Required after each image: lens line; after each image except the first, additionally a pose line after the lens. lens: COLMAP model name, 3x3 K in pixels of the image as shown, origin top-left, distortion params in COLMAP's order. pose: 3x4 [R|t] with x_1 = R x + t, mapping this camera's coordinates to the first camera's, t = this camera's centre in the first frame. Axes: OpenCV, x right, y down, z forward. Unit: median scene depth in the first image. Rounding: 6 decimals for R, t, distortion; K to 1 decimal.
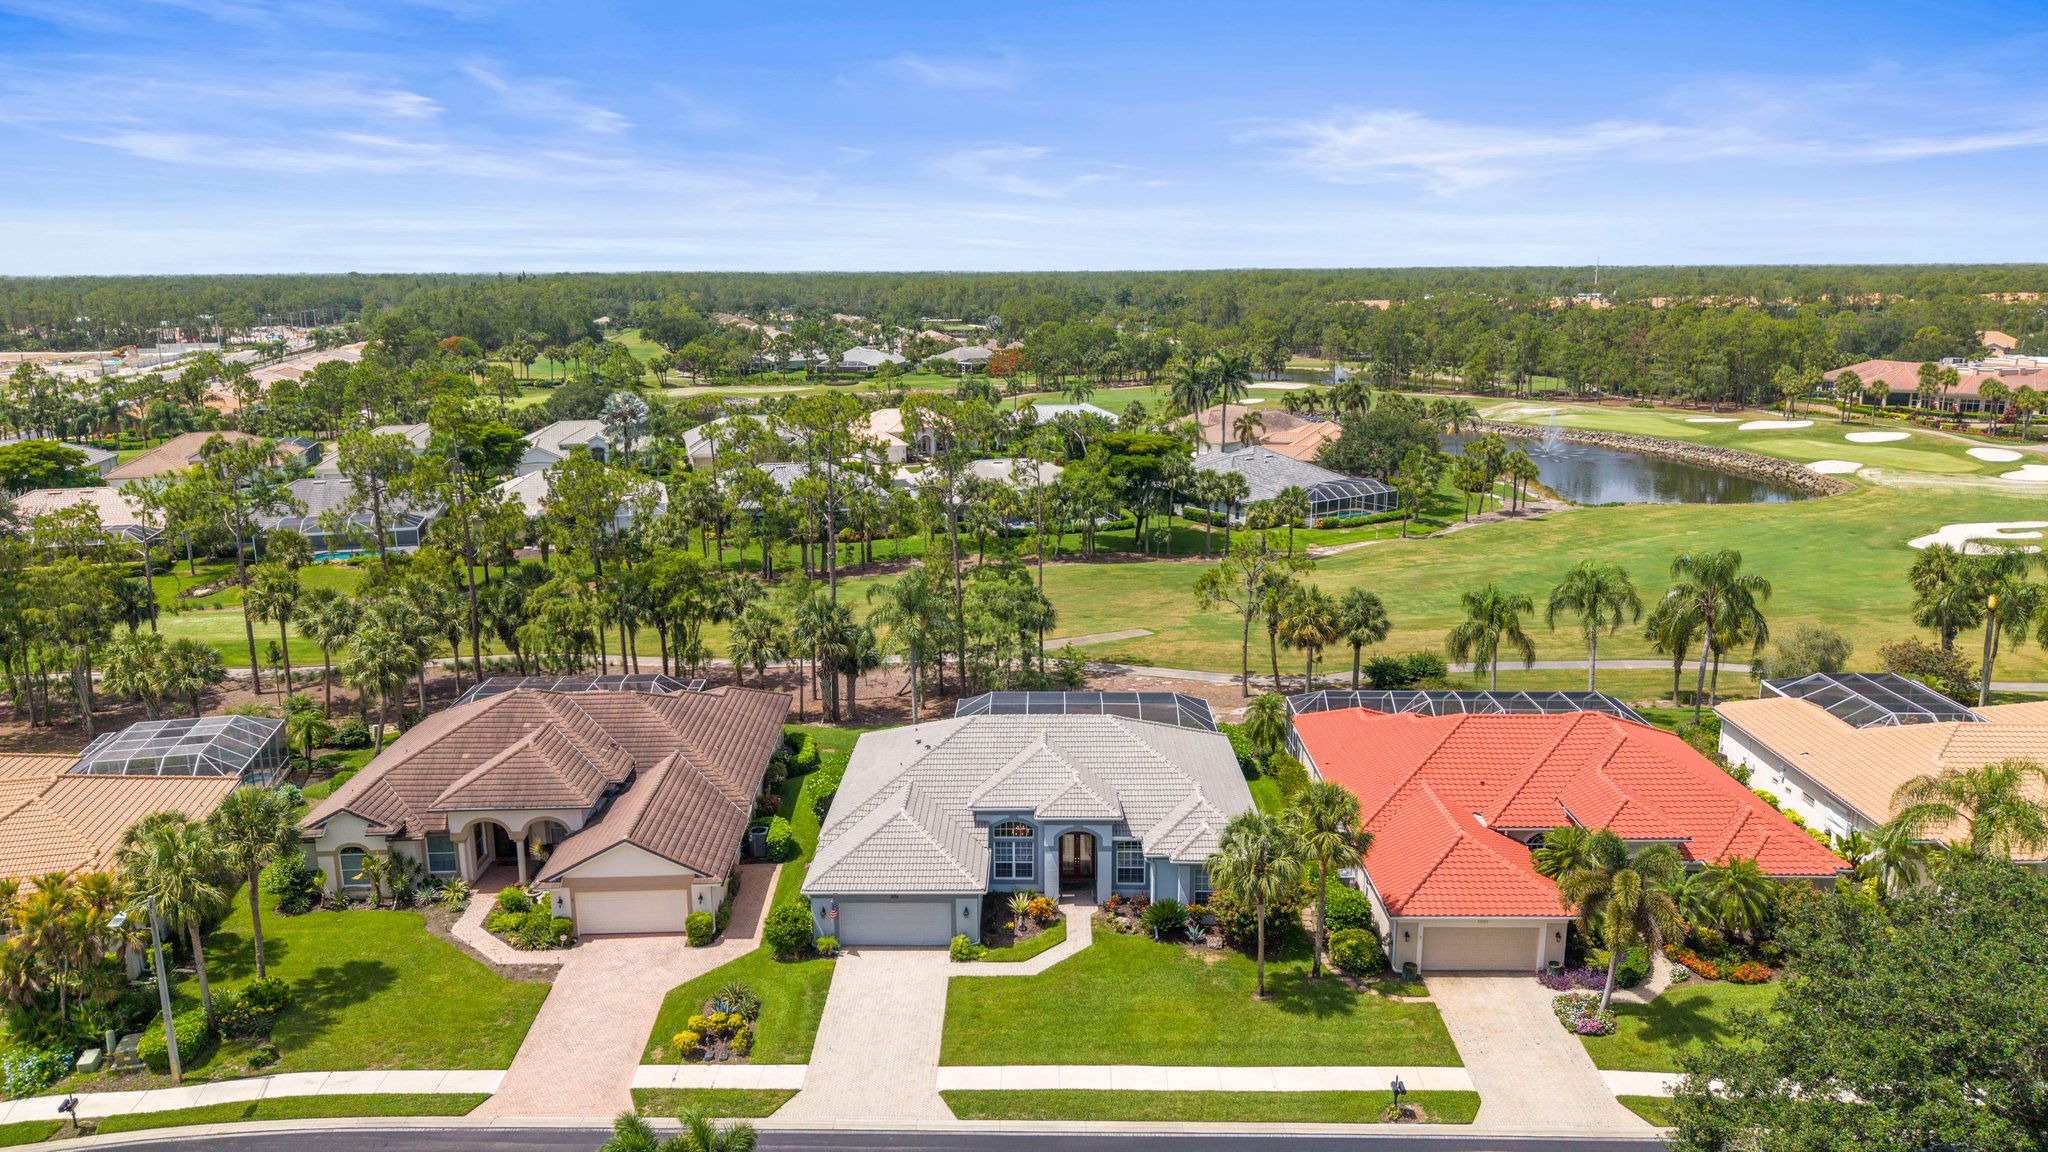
lens RADIAL K [[1366.7, 0, 1024.0], [0, 1366.7, 576.0], [0, 0, 1]] dist [0.027321, -0.024743]
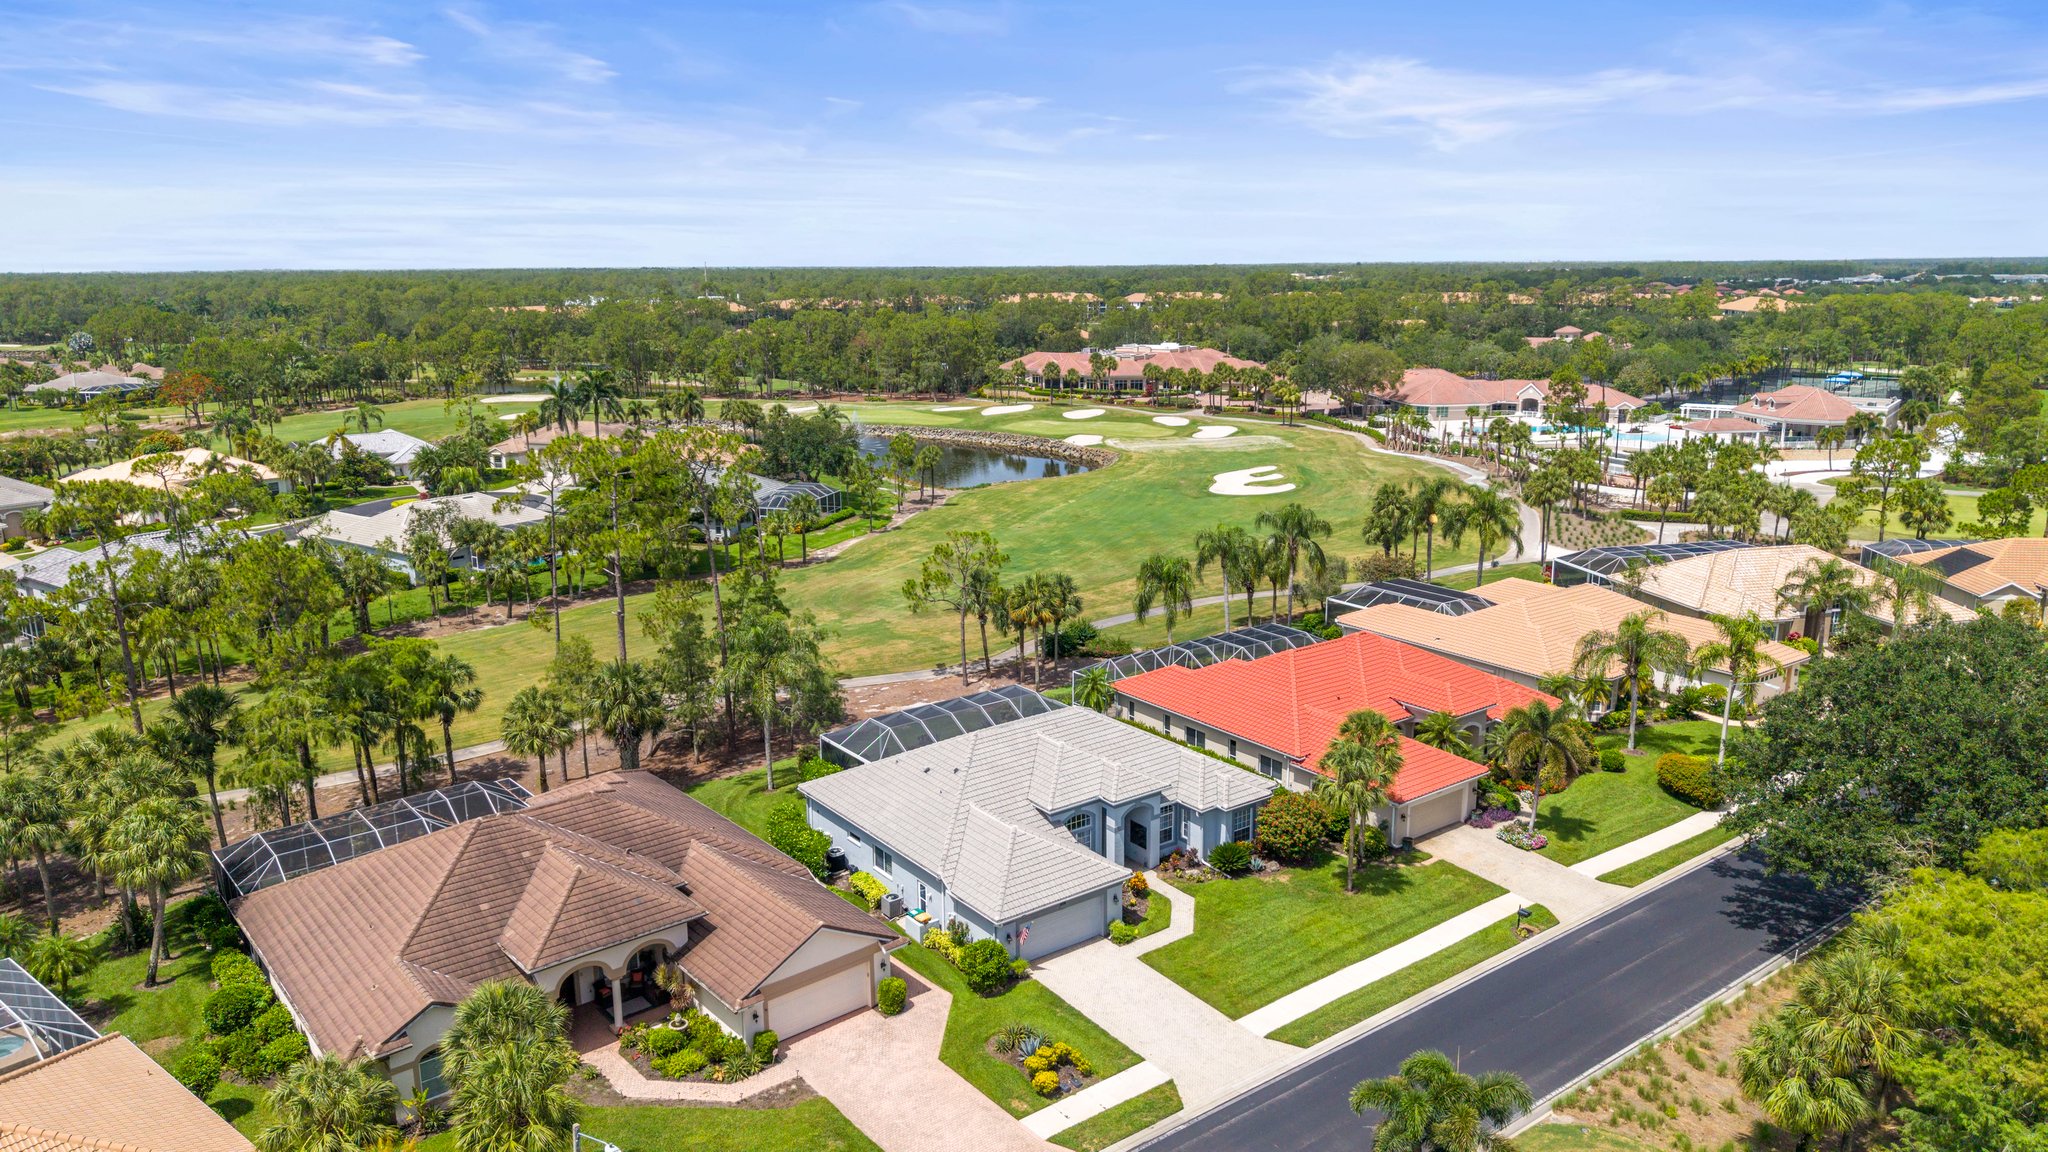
lens RADIAL K [[1366.7, 0, 1024.0], [0, 1366.7, 576.0], [0, 0, 1]] dist [0.027321, -0.024743]
pose [[0.787110, -0.132273, 0.602463, -0.471468], [0.134305, 0.990054, 0.041903, -0.036422], [-0.602013, 0.047931, 0.797046, 0.126668]]
